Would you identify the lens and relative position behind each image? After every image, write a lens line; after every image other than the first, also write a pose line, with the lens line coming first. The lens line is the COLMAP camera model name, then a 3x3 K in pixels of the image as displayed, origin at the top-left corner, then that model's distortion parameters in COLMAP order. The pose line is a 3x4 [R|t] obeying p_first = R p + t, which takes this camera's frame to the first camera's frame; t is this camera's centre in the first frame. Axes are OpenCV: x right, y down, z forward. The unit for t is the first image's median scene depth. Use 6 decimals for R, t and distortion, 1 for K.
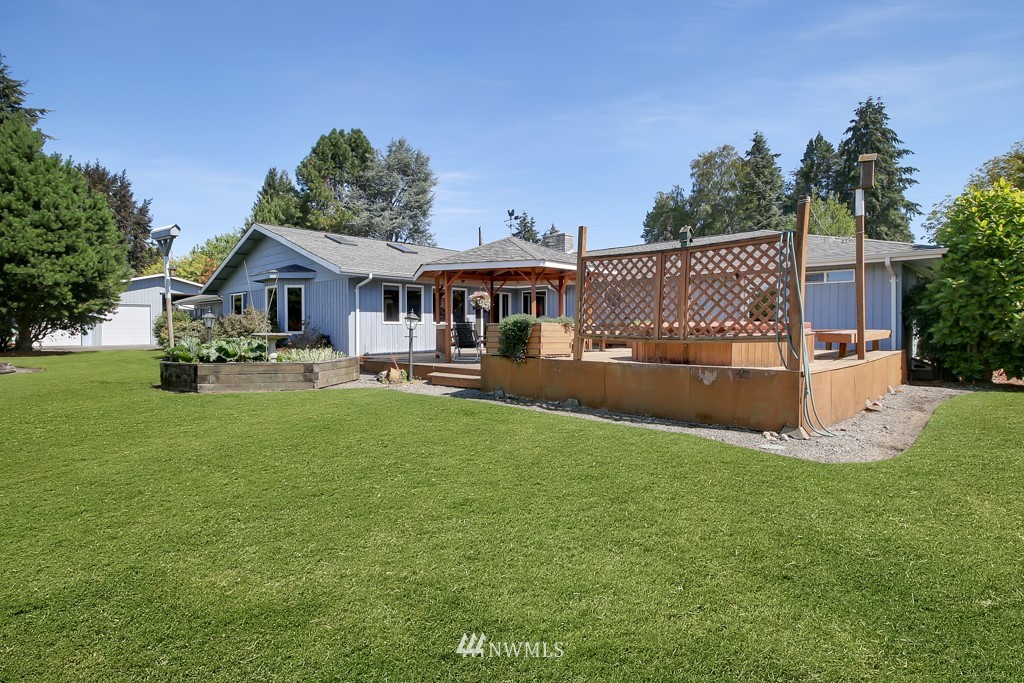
lens RADIAL K [[567.5, 0, 512.0], [0, 567.5, 341.5], [0, 0, 1]] dist [0.024368, -0.023110]
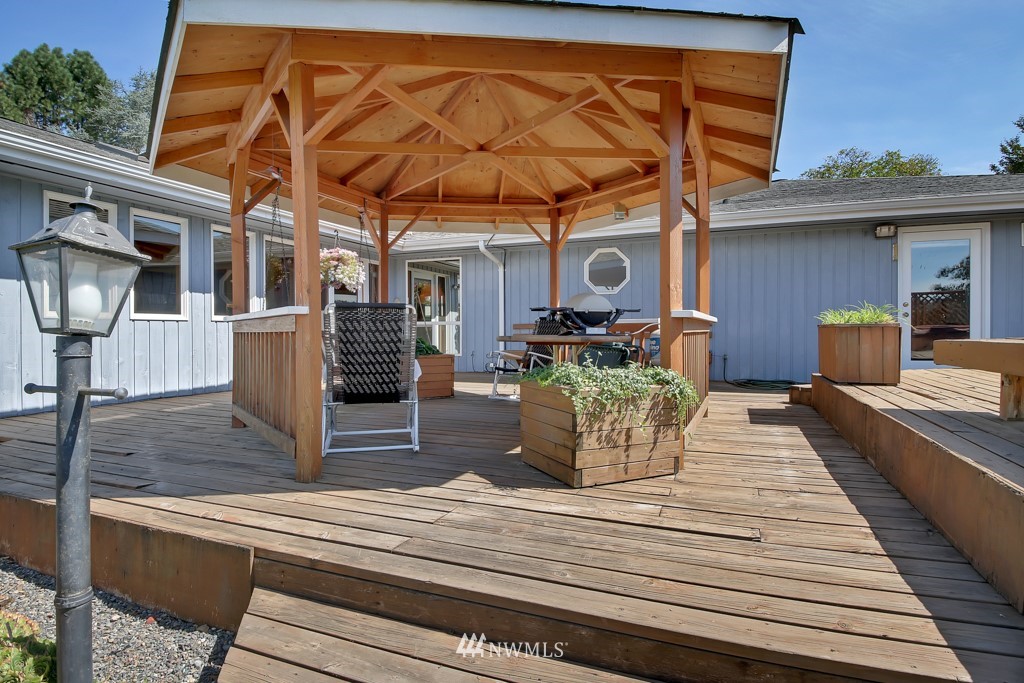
lens RADIAL K [[567.5, 0, 512.0], [0, 567.5, 341.5], [0, 0, 1]] dist [0.024368, -0.023110]
pose [[0.936268, -0.002990, 0.351273, -0.024406], [0.005607, 0.999964, -0.006433, -0.003698], [-0.351241, 0.007992, 0.936251, 0.159836]]
